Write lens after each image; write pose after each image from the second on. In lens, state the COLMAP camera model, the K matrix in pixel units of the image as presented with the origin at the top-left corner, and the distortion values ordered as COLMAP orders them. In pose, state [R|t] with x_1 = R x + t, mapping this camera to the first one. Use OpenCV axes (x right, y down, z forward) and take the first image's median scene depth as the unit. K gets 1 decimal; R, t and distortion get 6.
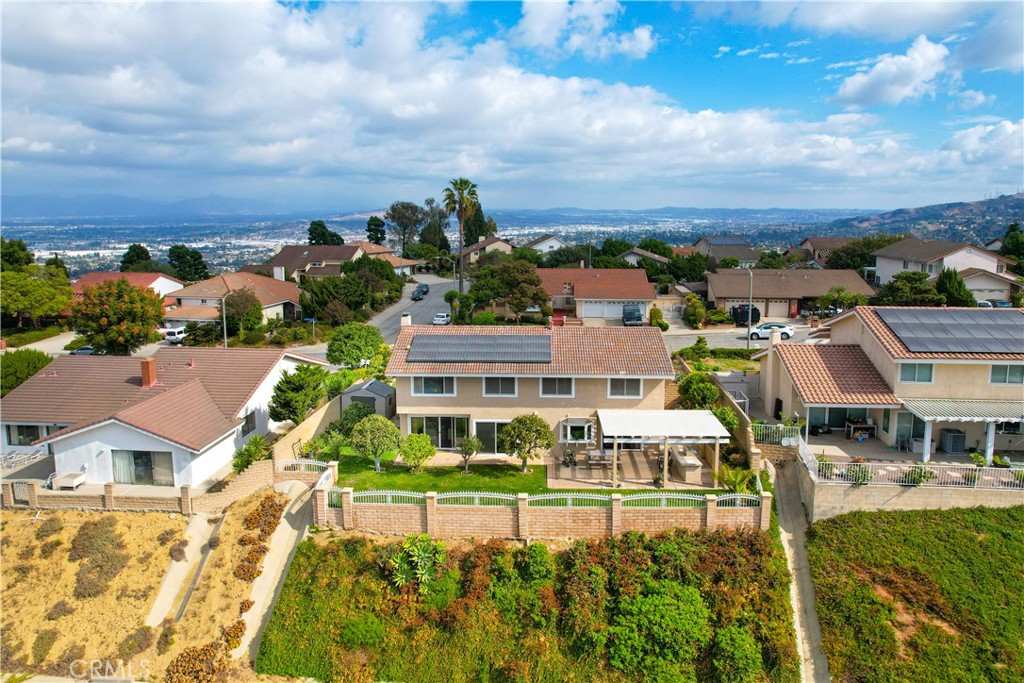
lens RADIAL K [[677.6, 0, 518.6], [0, 677.6, 292.0], [0, 0, 1]] dist [-0.038522, 0.024722]
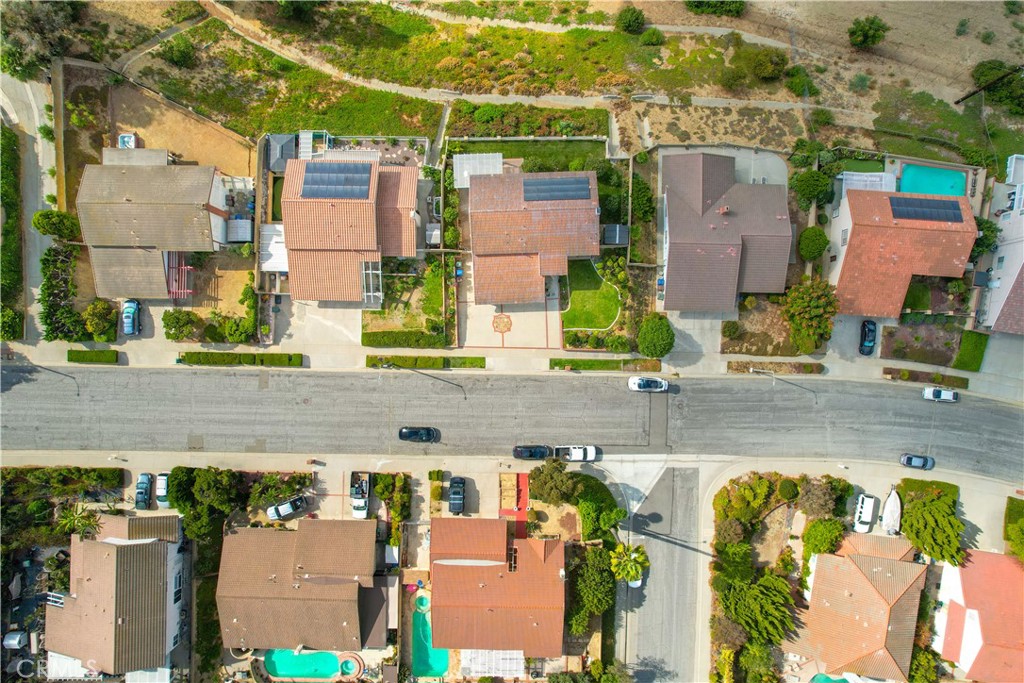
lens RADIAL K [[656.0, 0, 518.0], [0, 656.0, 346.9], [0, 0, 1]] dist [-0.063248, 0.057379]
pose [[-0.998004, 0.063109, -0.002232, 0.104094], [-0.009840, -0.120503, 0.992664, -2.060813], [0.062377, 0.990705, 0.120884, 1.261348]]
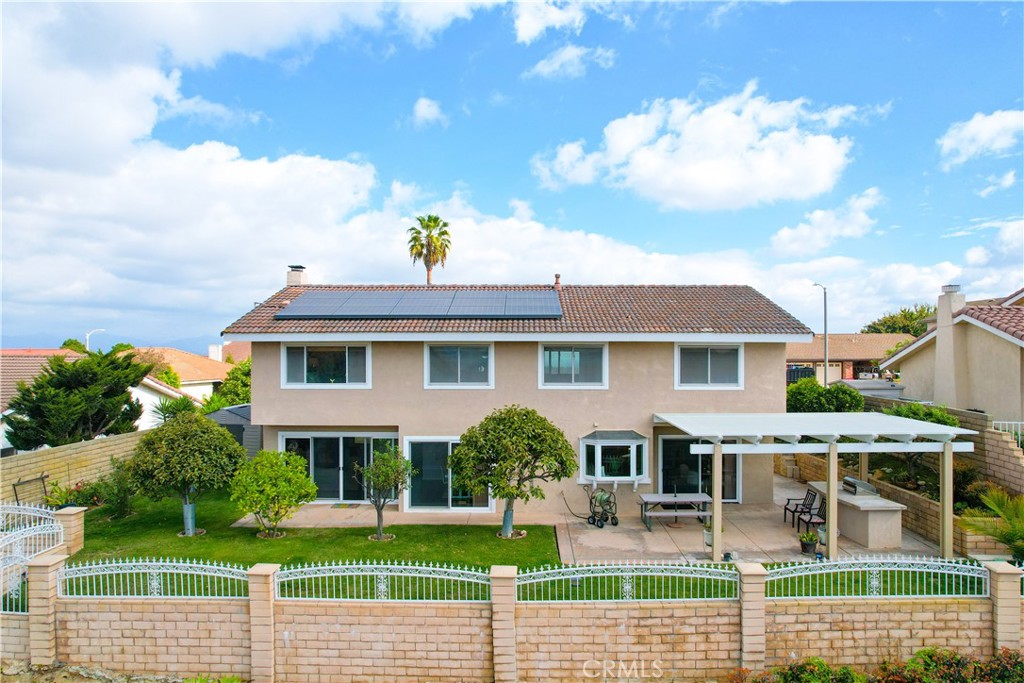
lens RADIAL K [[656.0, 0, 518.0], [0, 656.0, 346.9], [0, 0, 1]] dist [-0.063248, 0.057379]
pose [[0.999732, -0.000985, 0.023110, 0.005049], [0.003897, 0.991988, -0.126274, 0.186343], [-0.022800, 0.126330, 0.991726, 0.519681]]
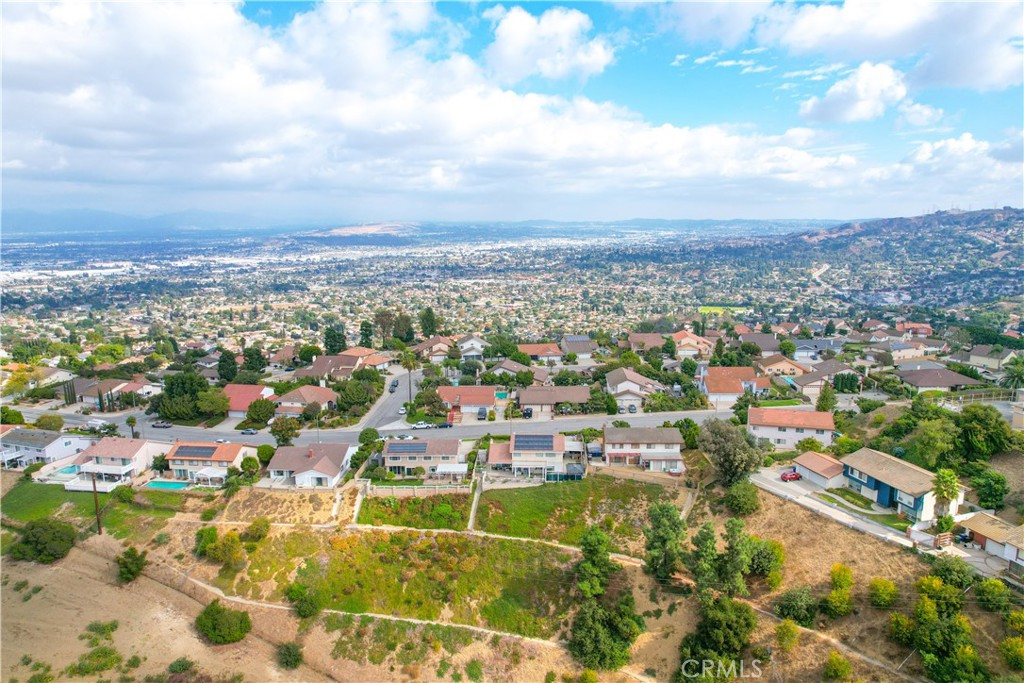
lens RADIAL K [[656.0, 0, 518.0], [0, 656.0, 346.9], [0, 0, 1]] dist [-0.063248, 0.057379]
pose [[0.999303, -0.014122, 0.034558, 0.435746], [0.011616, 0.997361, 0.071660, -0.721433], [-0.035479, -0.071208, 0.996830, -2.562153]]
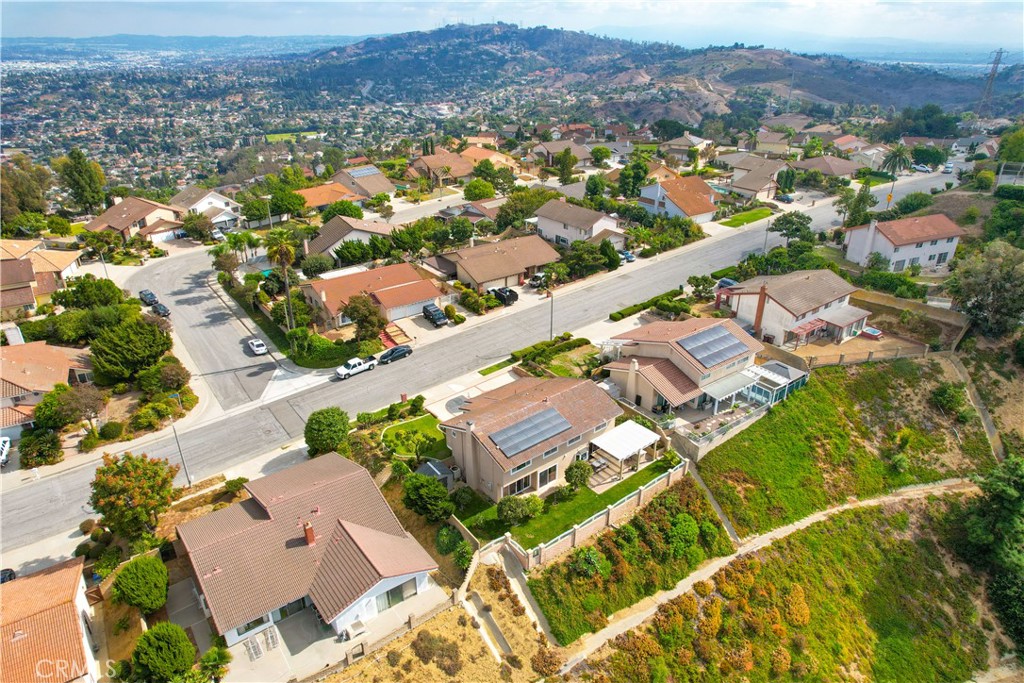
lens RADIAL K [[656.0, 0, 518.0], [0, 656.0, 346.9], [0, 0, 1]] dist [-0.063248, 0.057379]
pose [[0.747841, -0.287630, 0.598333, -0.996753], [0.079145, 0.933470, 0.349815, -0.685590], [-0.659143, -0.214251, 0.720852, -0.087715]]
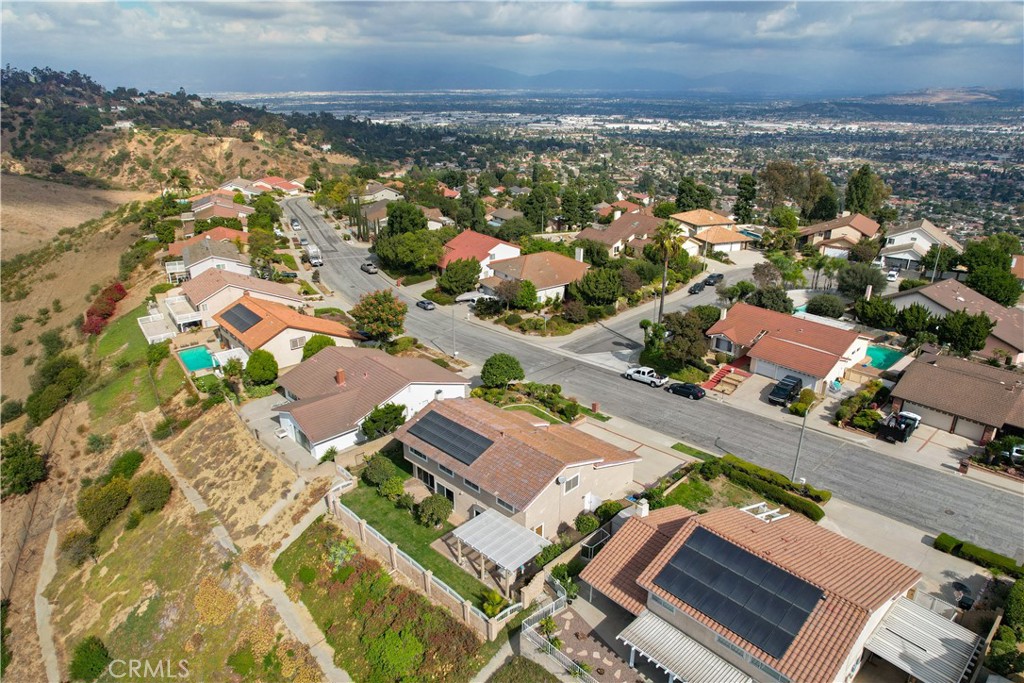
lens RADIAL K [[656.0, 0, 518.0], [0, 656.0, 346.9], [0, 0, 1]] dist [-0.063248, 0.057379]
pose [[0.745698, 0.256316, -0.615010, 0.902682], [-0.087948, 0.952833, 0.290473, -0.543055], [0.660455, -0.162516, 0.733068, 0.086532]]
